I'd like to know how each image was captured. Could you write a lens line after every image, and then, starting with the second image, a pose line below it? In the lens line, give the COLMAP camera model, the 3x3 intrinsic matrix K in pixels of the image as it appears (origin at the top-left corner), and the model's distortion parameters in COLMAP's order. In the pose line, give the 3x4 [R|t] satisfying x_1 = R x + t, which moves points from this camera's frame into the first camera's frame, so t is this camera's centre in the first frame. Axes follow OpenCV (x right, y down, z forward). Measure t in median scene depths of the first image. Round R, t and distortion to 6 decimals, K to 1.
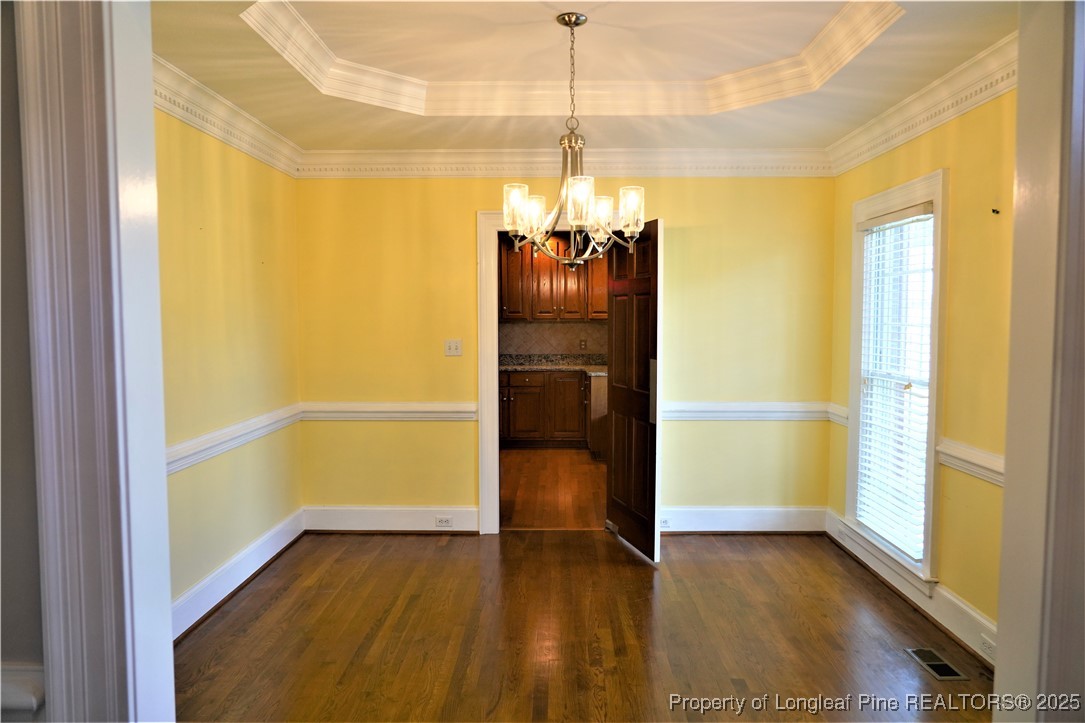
lens RADIAL K [[730.3, 0, 542.9], [0, 730.3, 360.4], [0, 0, 1]] dist [-0.025360, 0.015054]
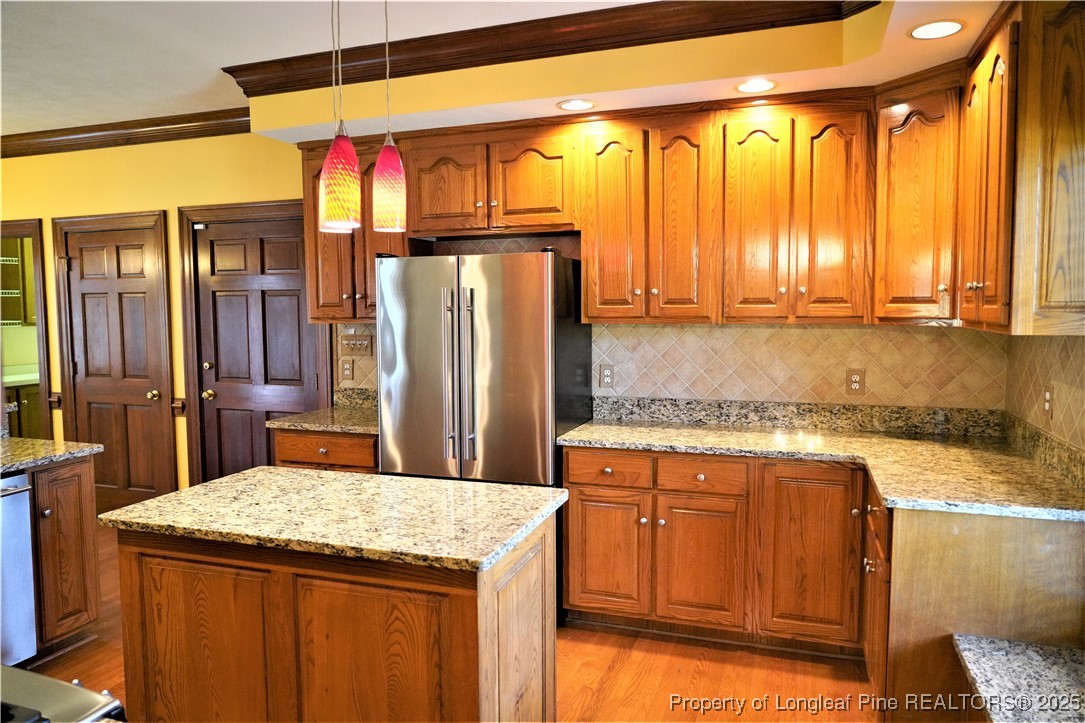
lens RADIAL K [[730.3, 0, 543.8], [0, 730.3, 358.8], [0, 0, 1]] dist [-0.025360, 0.015054]
pose [[0.948560, 0.019316, -0.316006, 0.018723], [-0.016166, 0.999790, 0.012588, -0.036296], [0.316183, -0.006832, 0.948674, 0.569587]]
